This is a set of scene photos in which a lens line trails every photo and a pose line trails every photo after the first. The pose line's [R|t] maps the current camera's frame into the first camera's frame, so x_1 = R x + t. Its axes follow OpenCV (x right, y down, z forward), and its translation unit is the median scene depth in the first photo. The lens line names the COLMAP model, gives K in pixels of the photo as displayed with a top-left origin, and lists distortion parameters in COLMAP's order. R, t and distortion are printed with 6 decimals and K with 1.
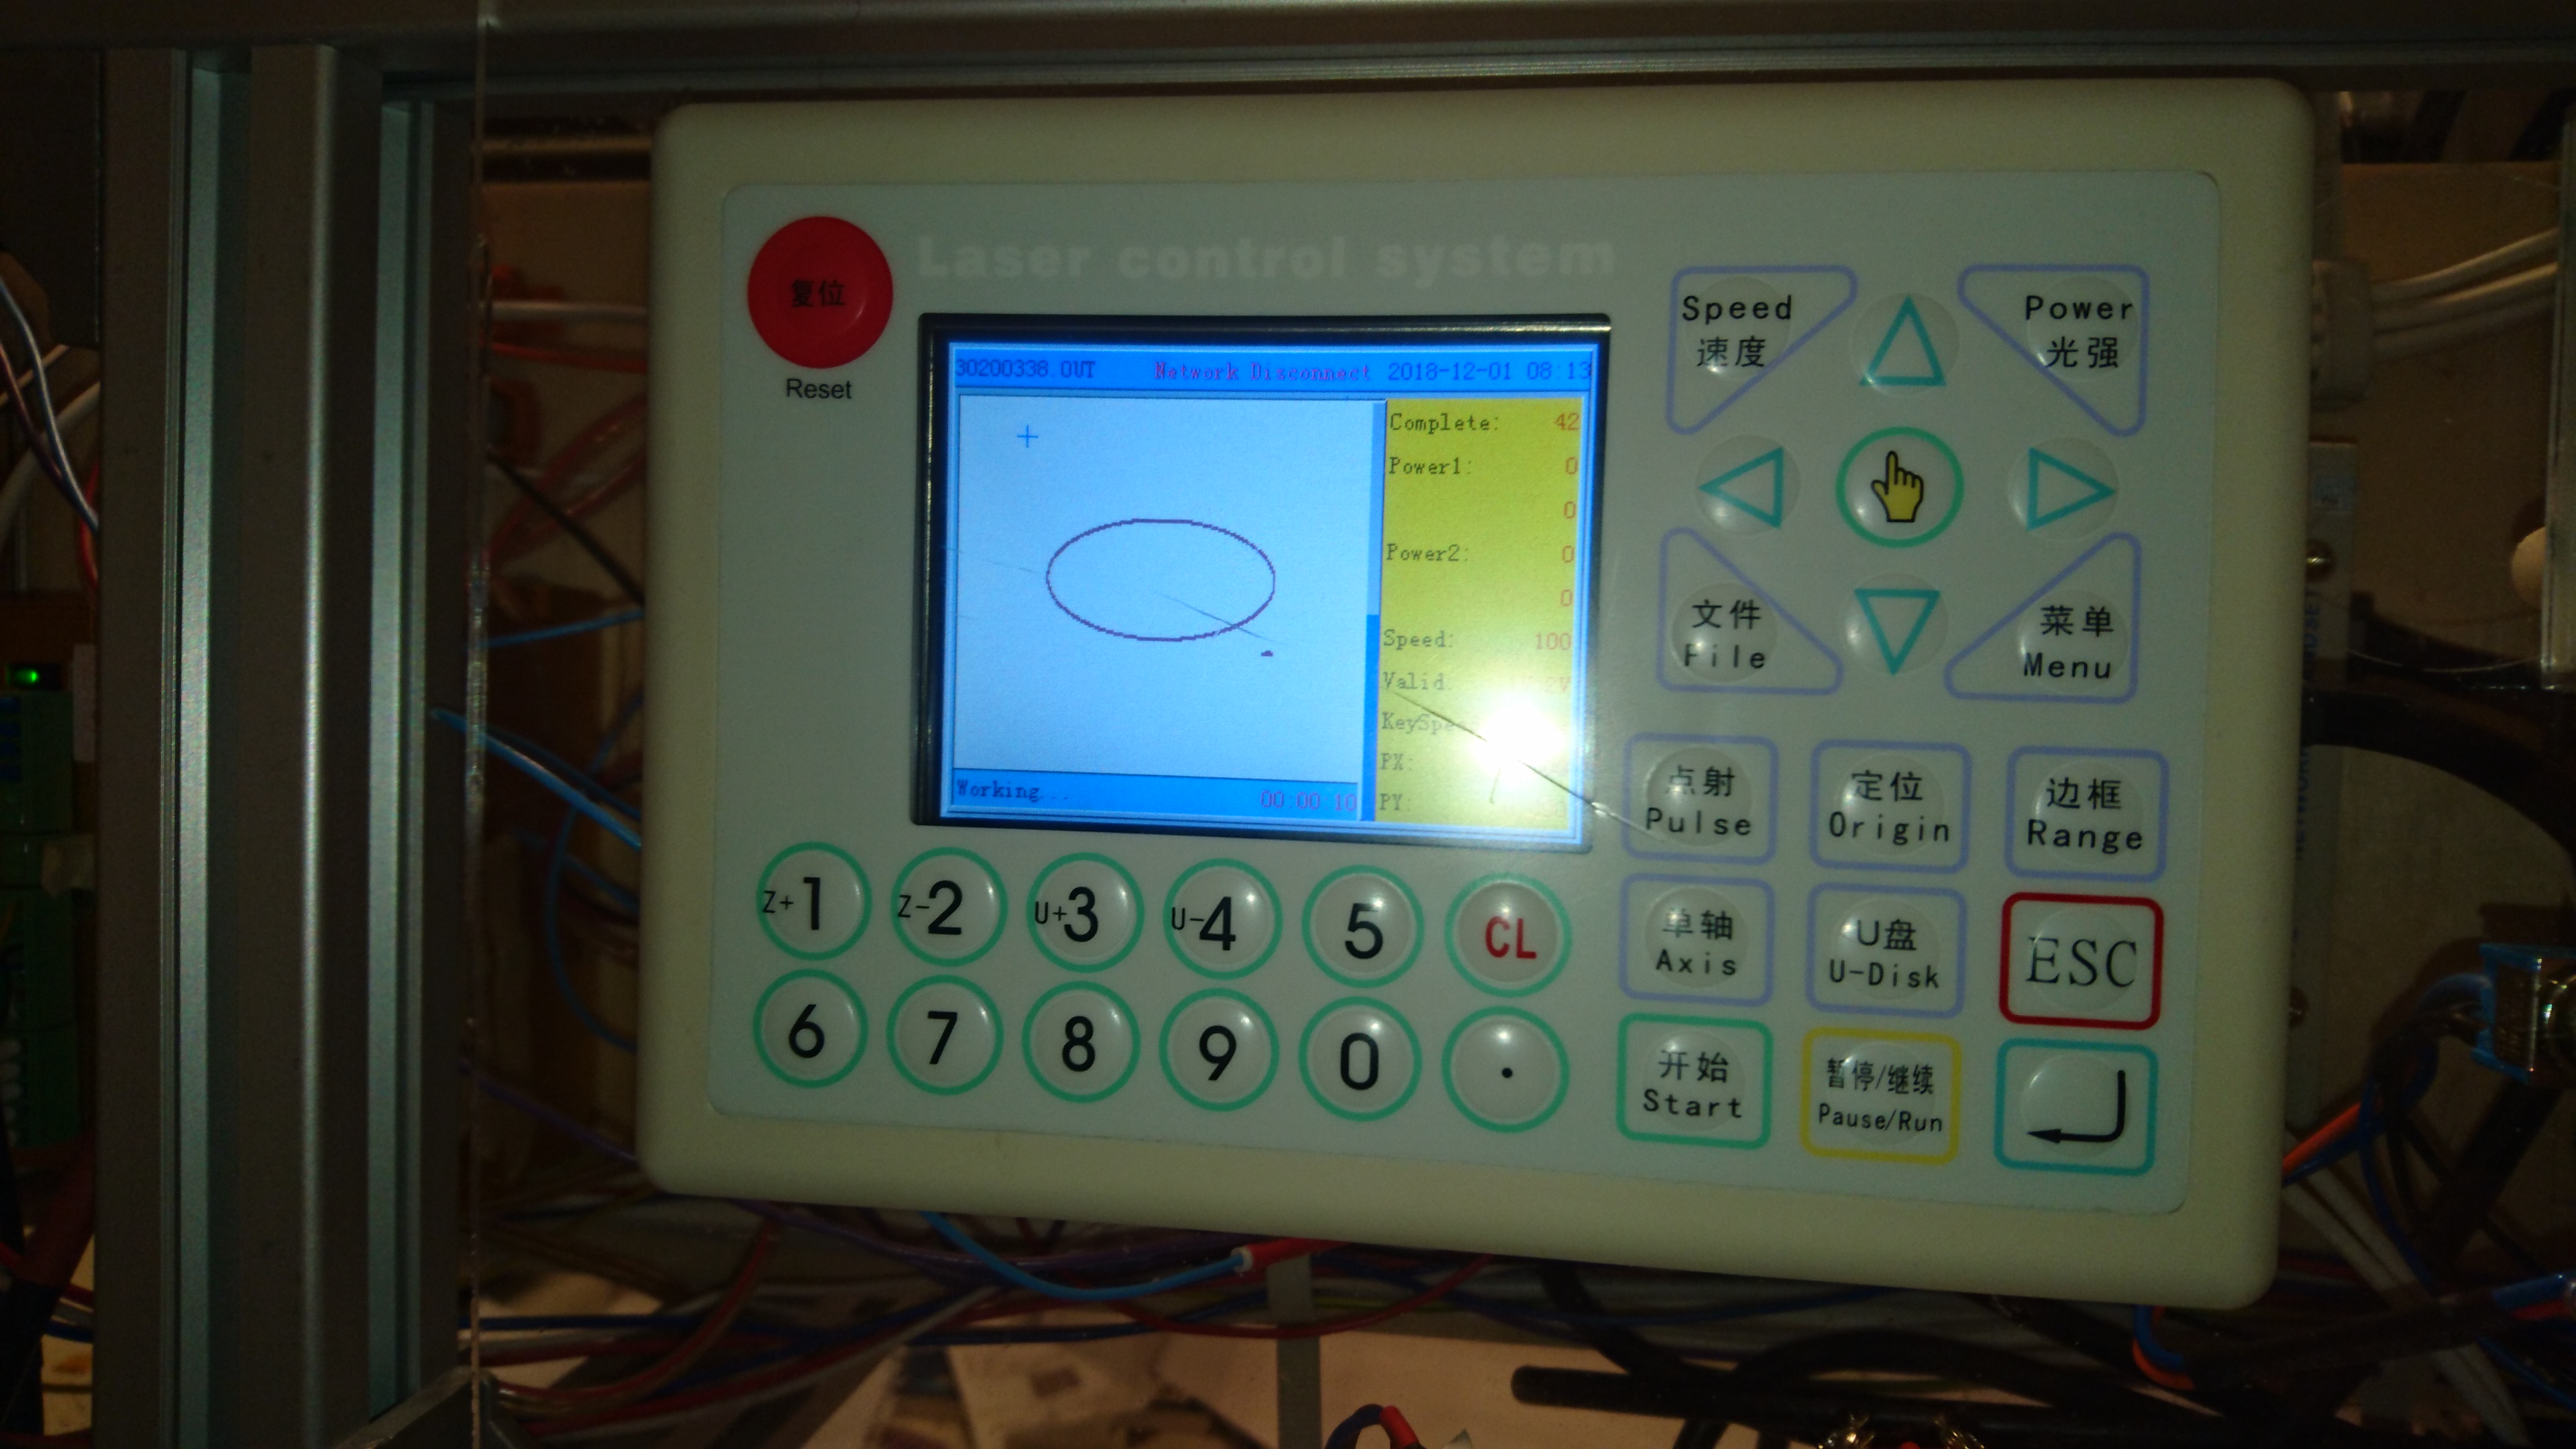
lens RADIAL K [[1707.6, 0, 1295.3], [0, 1707.6, 718.3], [0, 0, 1]] dist [-0.012987, -0.003127]
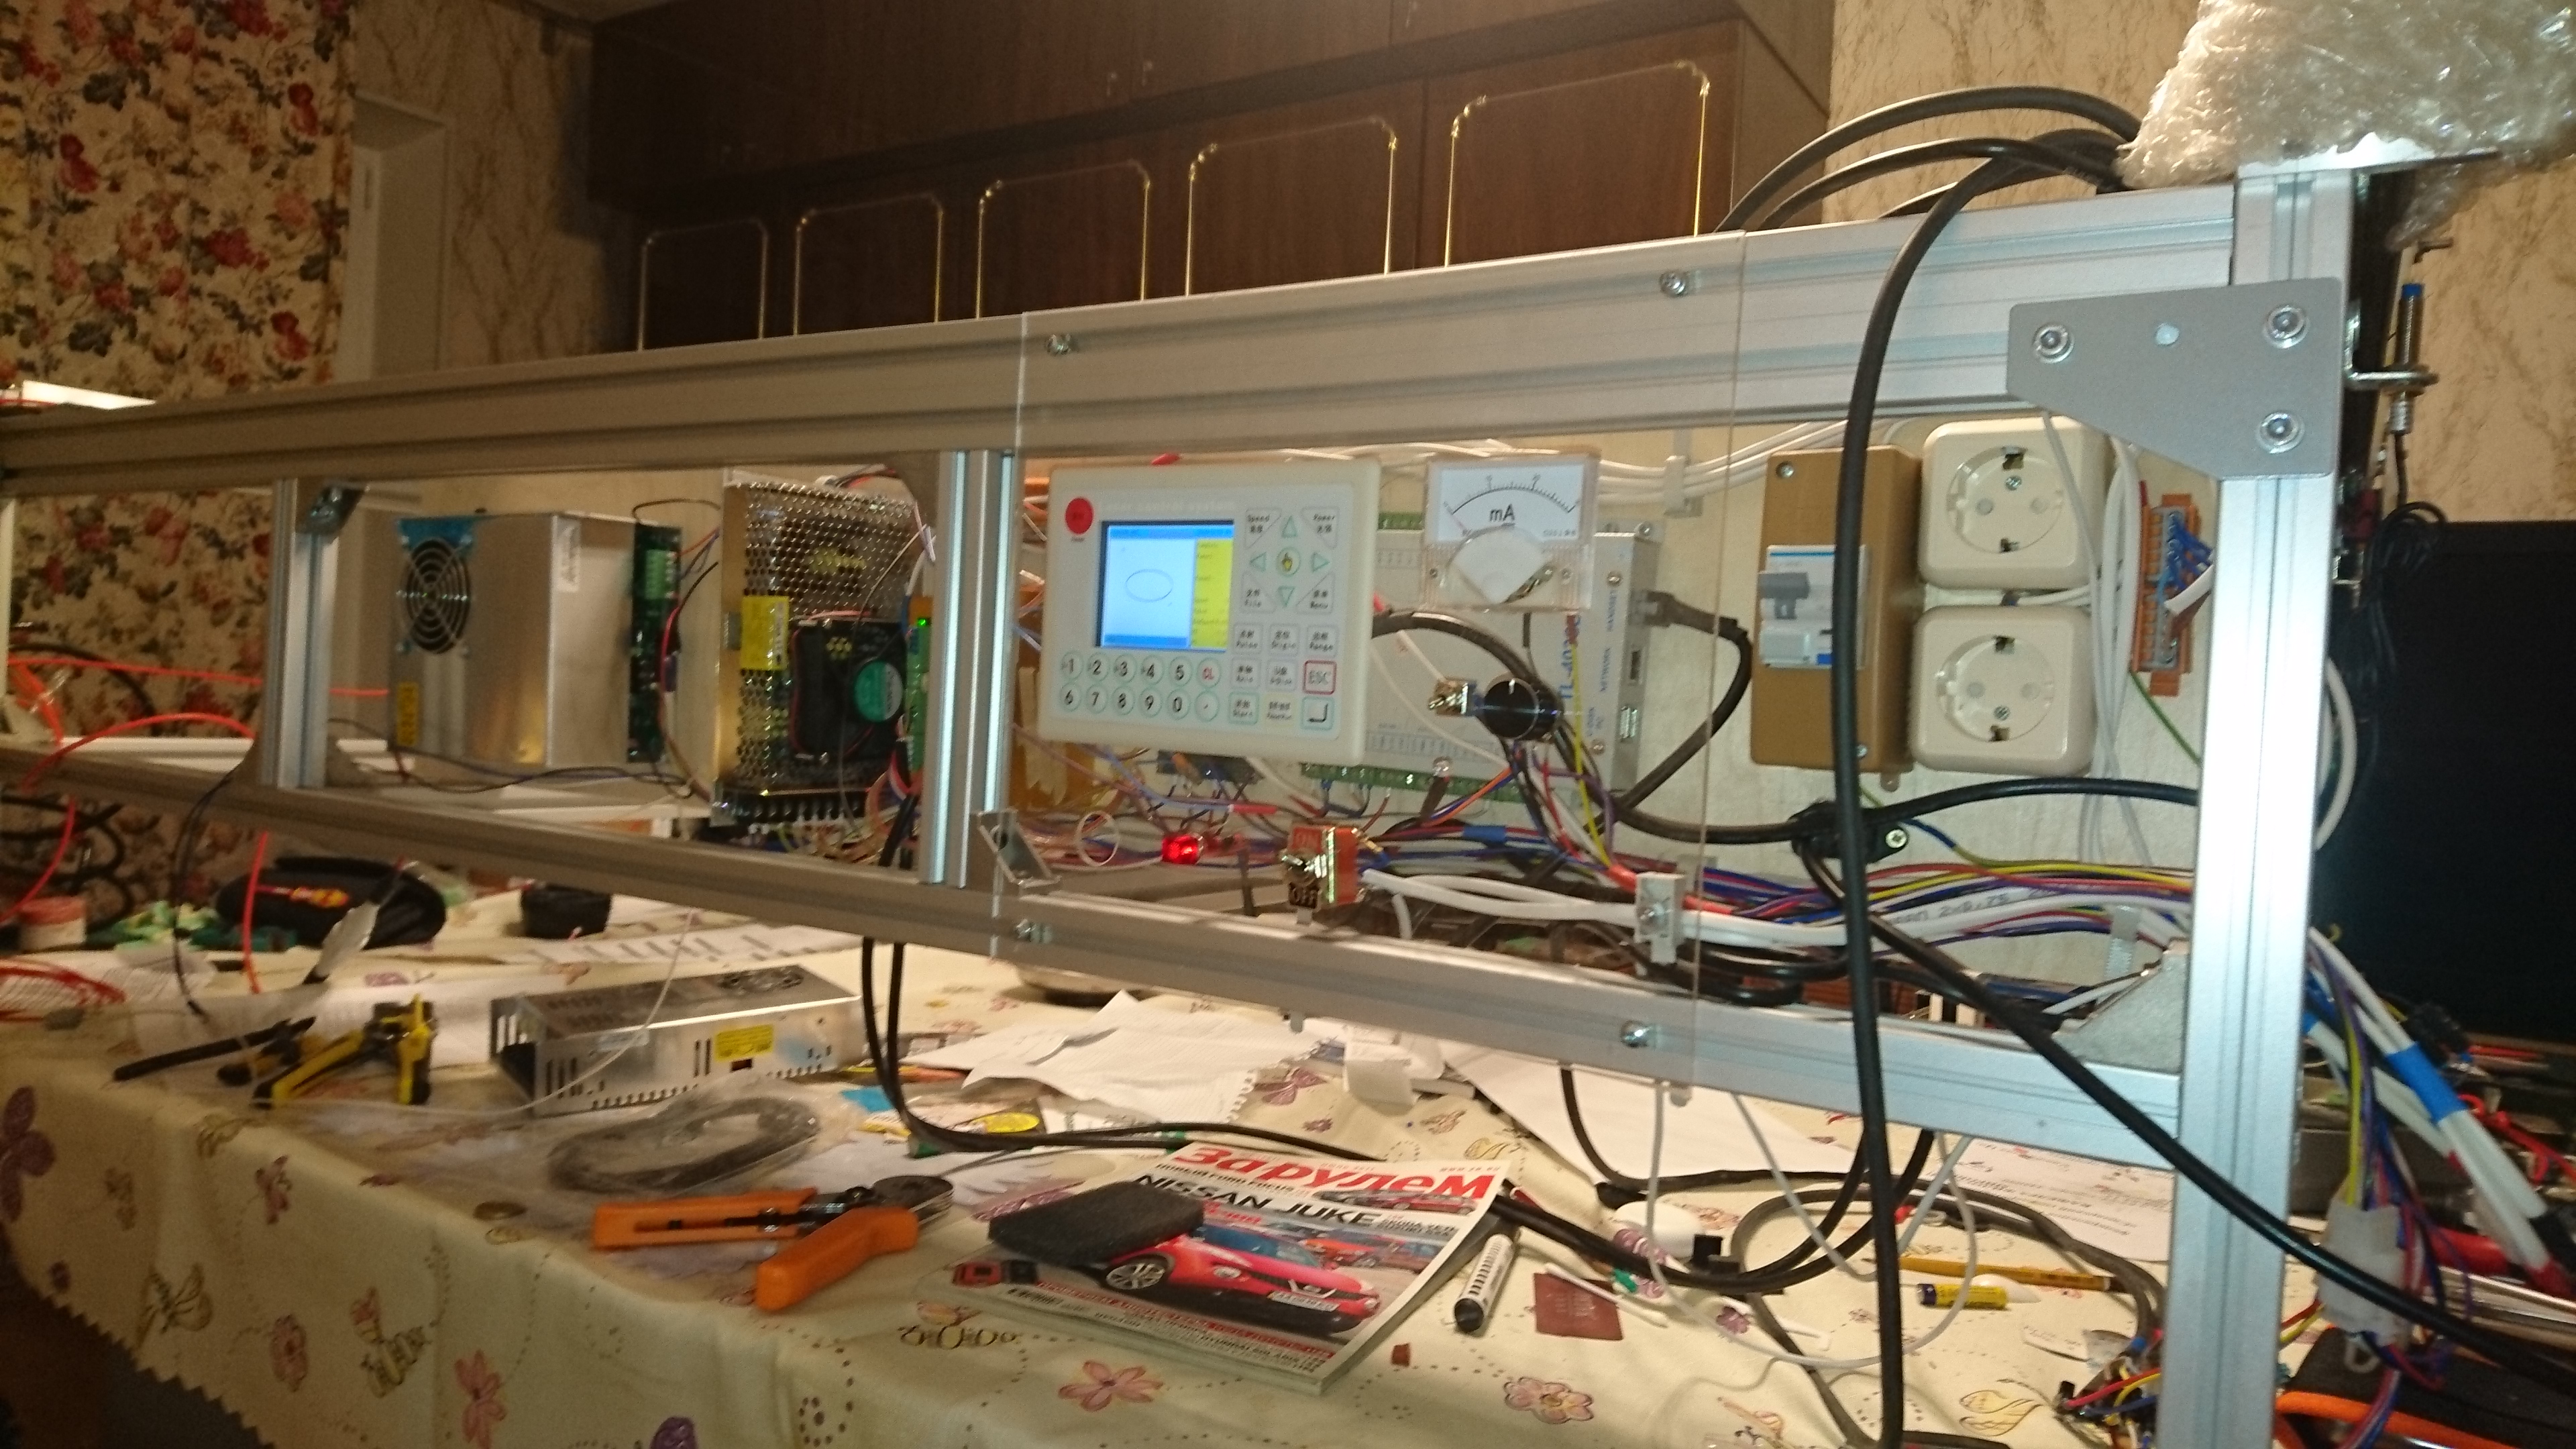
lens RADIAL K [[1707.6, 0, 1286.1], [0, 1707.6, 727.3], [0, 0, 1]] dist [-0.012987, -0.003127]
pose [[0.901353, 0.030746, -0.431992, 1.957768], [-0.039755, 0.999139, -0.011838, 0.283832], [0.431256, 0.027844, 0.901800, -2.462327]]
